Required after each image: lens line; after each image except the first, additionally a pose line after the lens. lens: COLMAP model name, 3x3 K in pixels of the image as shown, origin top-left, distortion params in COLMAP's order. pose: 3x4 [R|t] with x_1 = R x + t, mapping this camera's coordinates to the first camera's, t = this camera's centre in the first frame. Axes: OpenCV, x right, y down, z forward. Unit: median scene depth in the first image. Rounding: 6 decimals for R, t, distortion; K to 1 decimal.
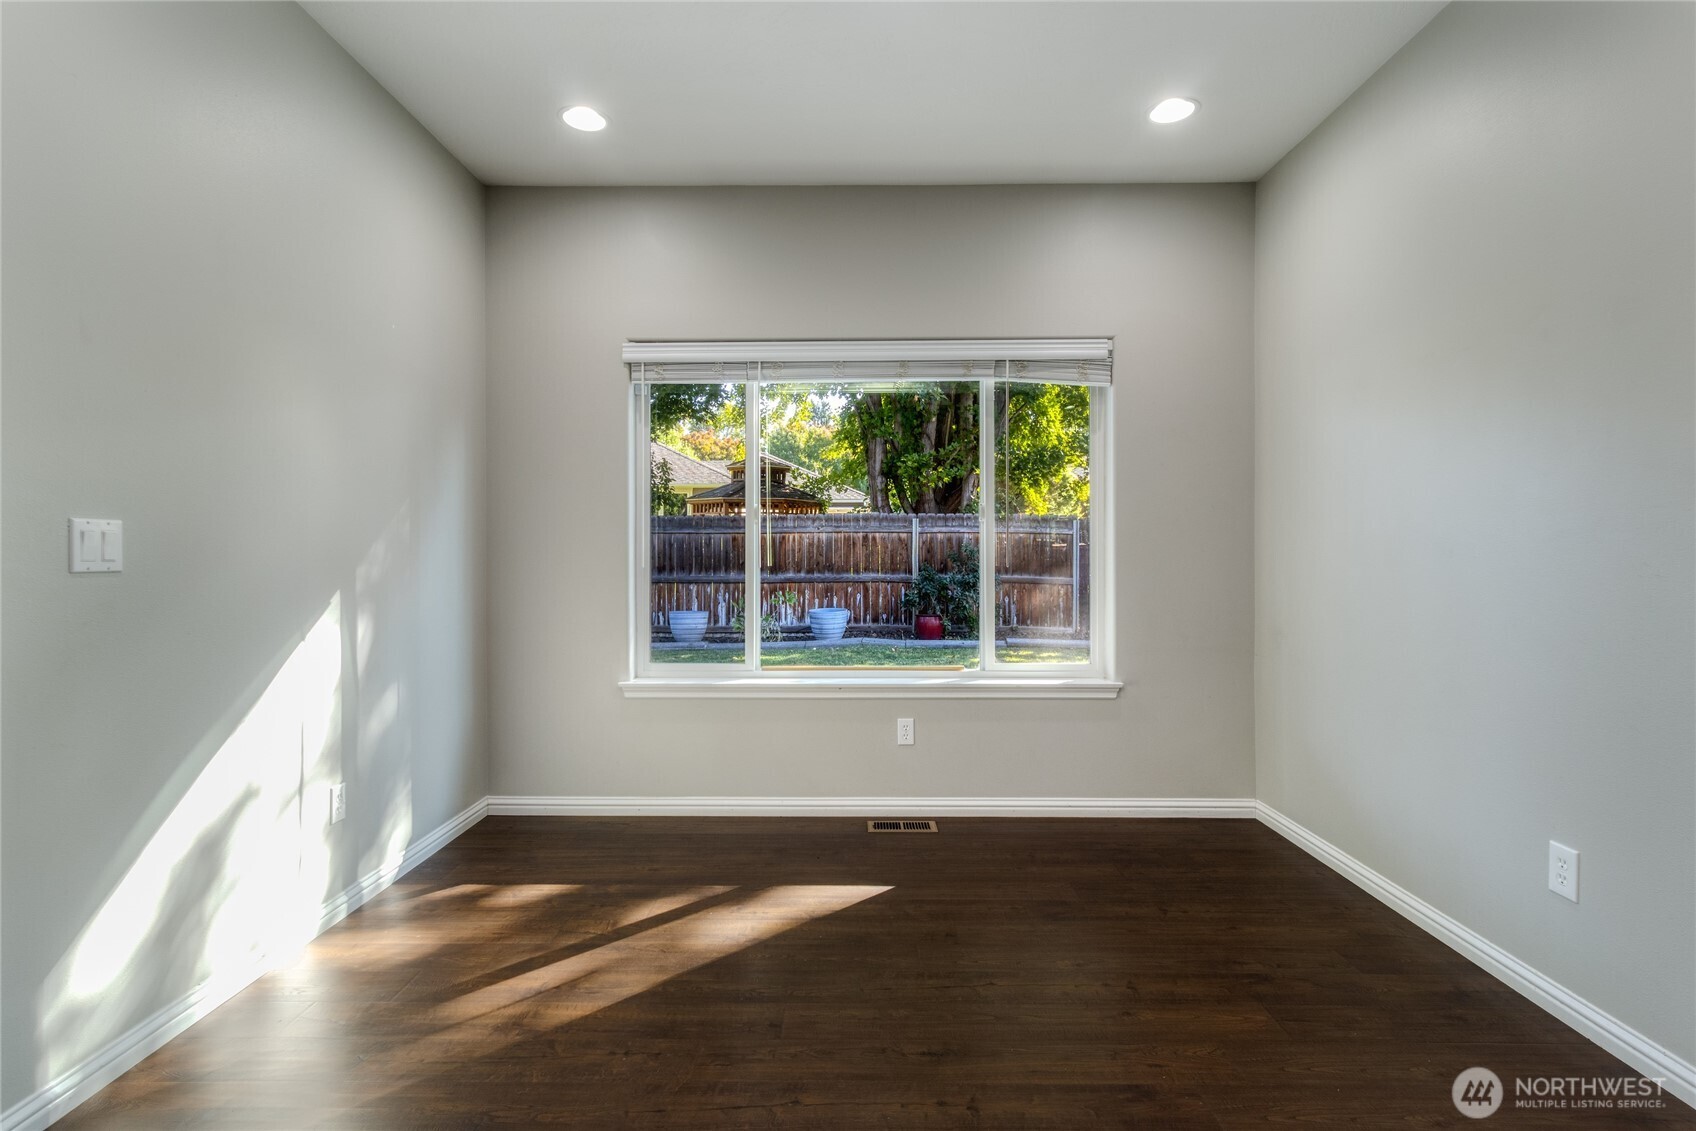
lens RADIAL K [[812.3, 0, 847.3], [0, 812.3, 554.2], [0, 0, 1]] dist [-0.000297, -0.000196]
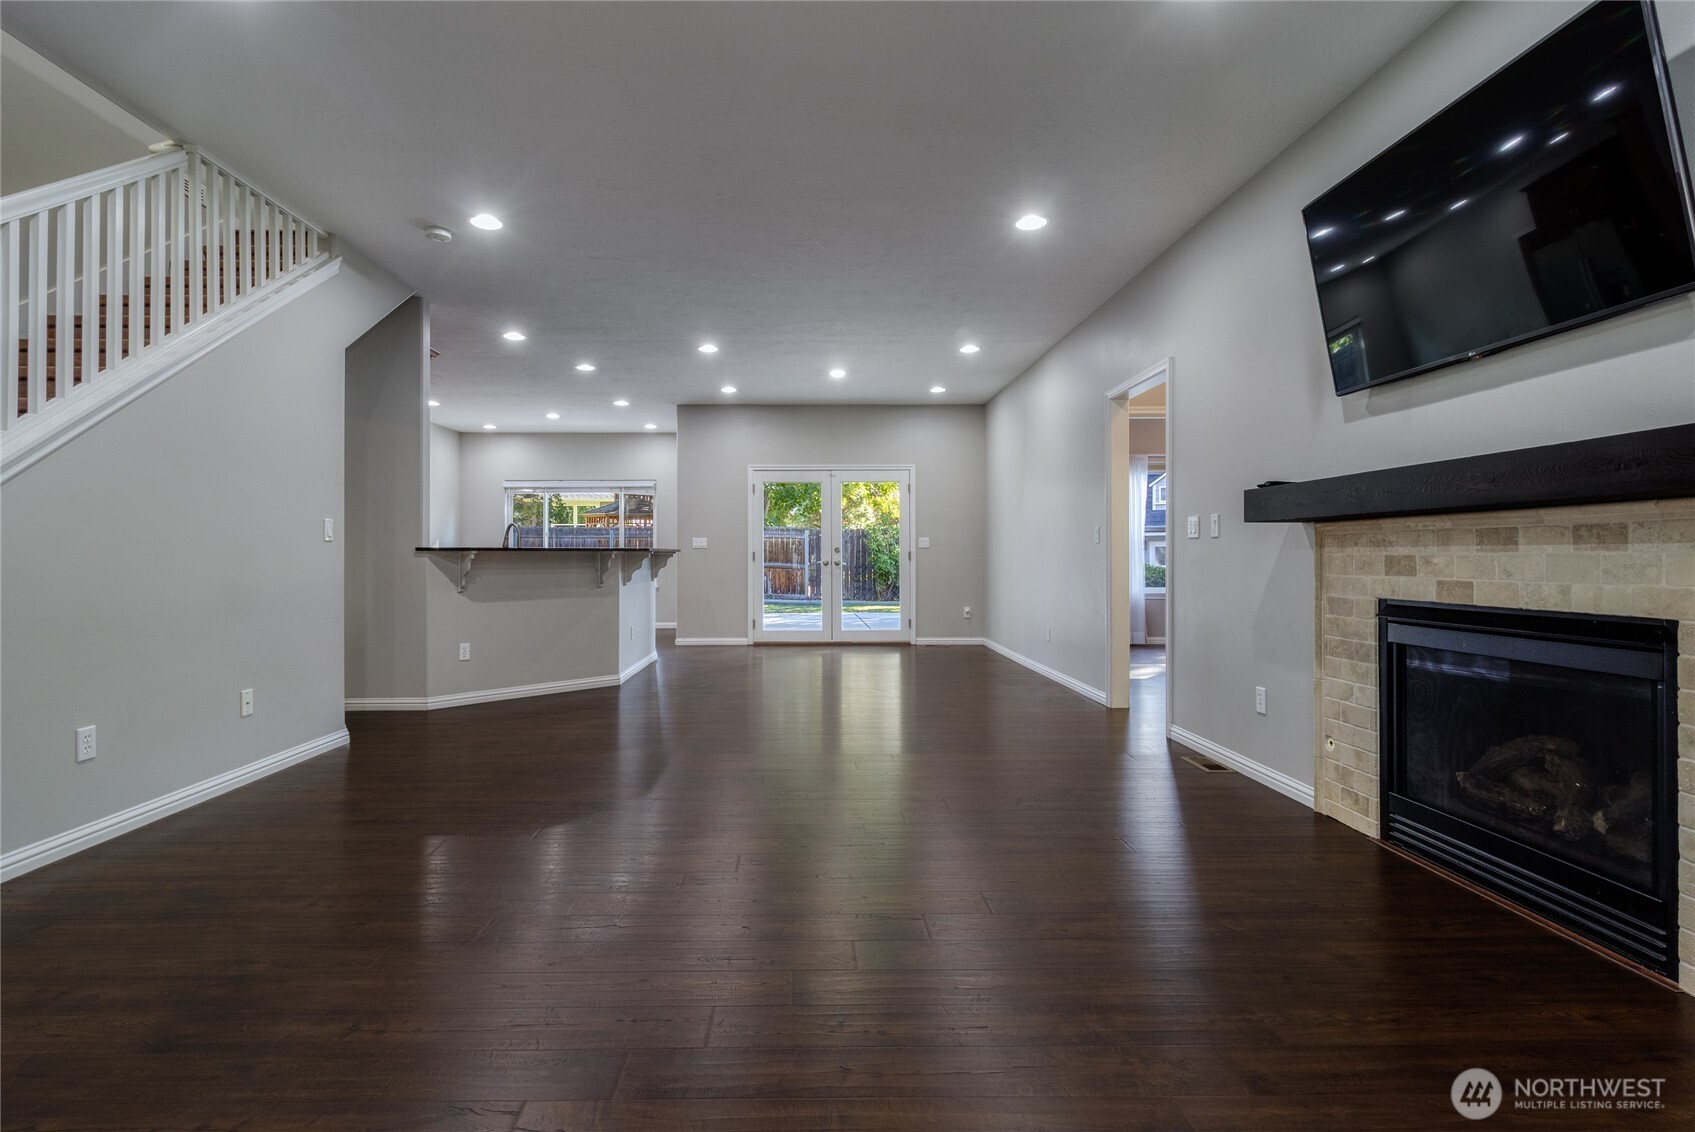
lens RADIAL K [[811.8, 0, 813.7], [0, 811.8, 551.3], [0, 0, 1]] dist [-0.000297, -0.000196]
pose [[0.999890, -0.000450, 0.014838, 0.264768], [0.000495, 0.999995, -0.003016, 0.007673], [-0.014836, 0.003023, 0.999885, -0.654652]]
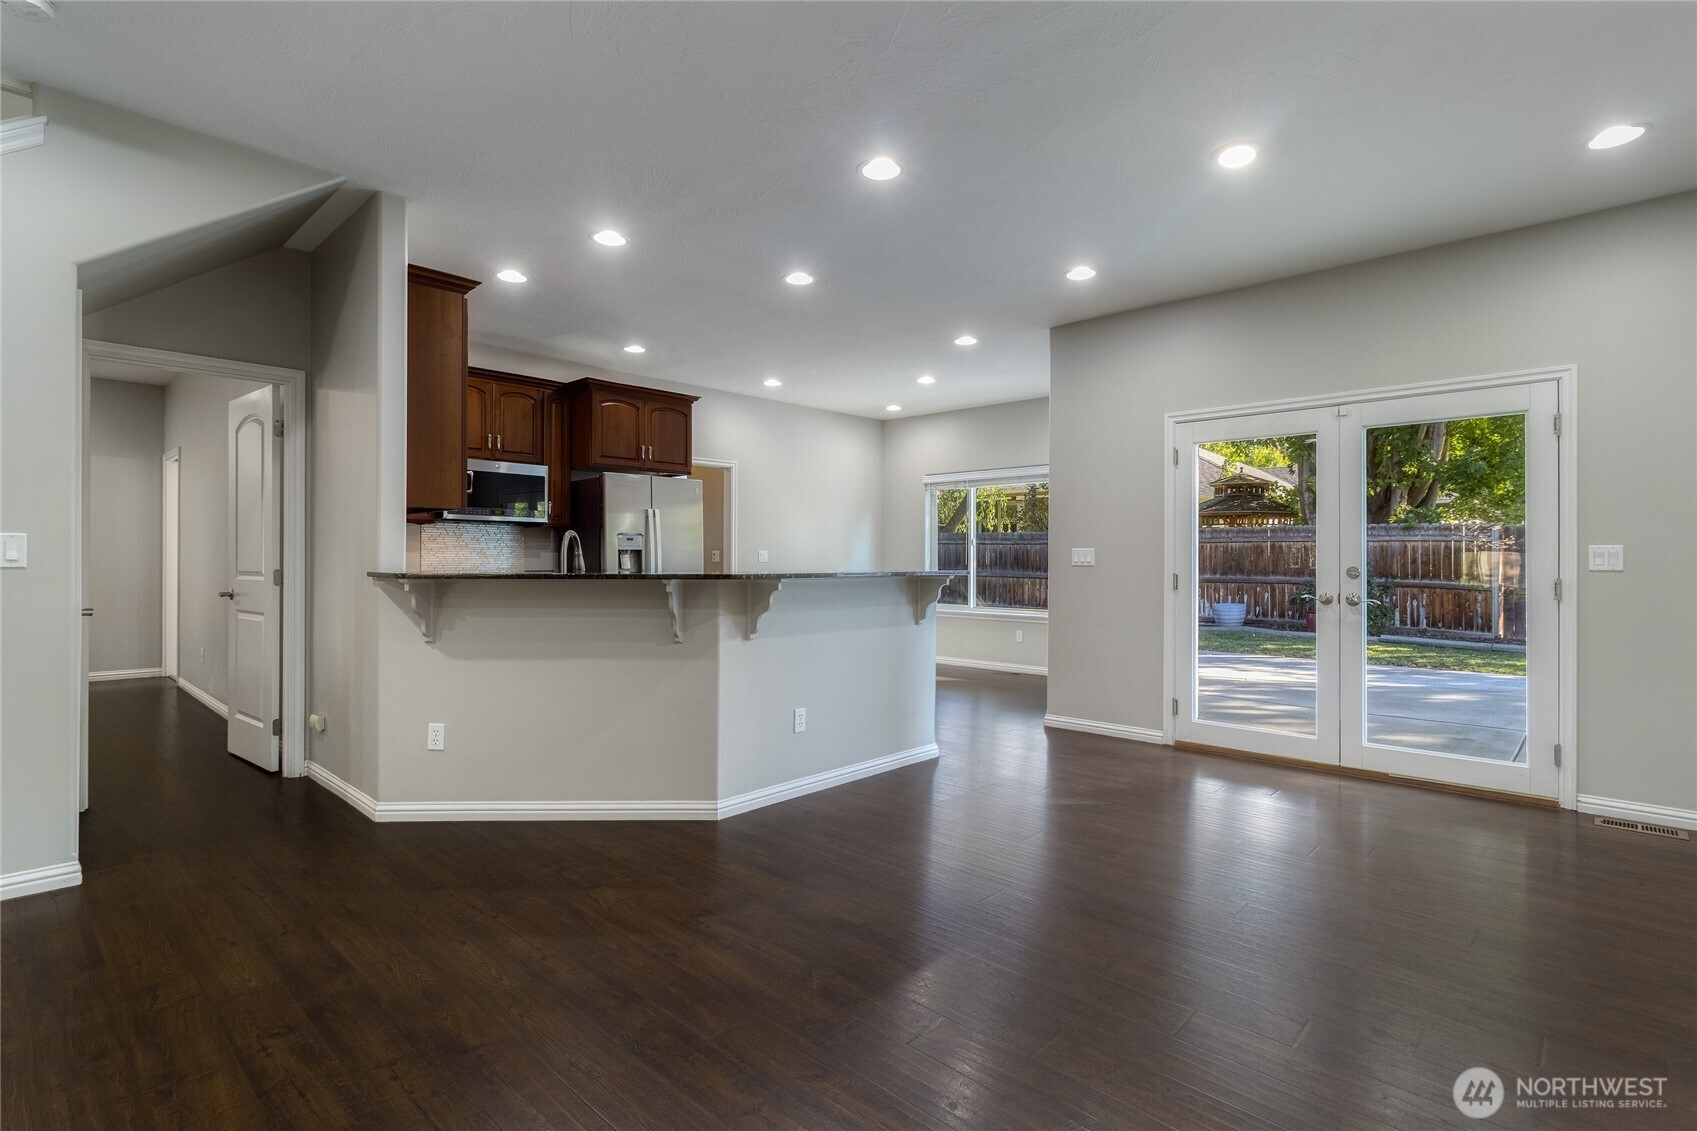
lens RADIAL K [[812.8, 0, 850.8], [0, 812.8, 560.4], [0, 0, 1]] dist [-0.000297, -0.000196]
pose [[0.733497, 0.006784, -0.679659, 0.380854], [-0.004780, 0.999977, 0.004823, -0.002052], [0.679676, -0.000289, 0.733512, -0.301700]]
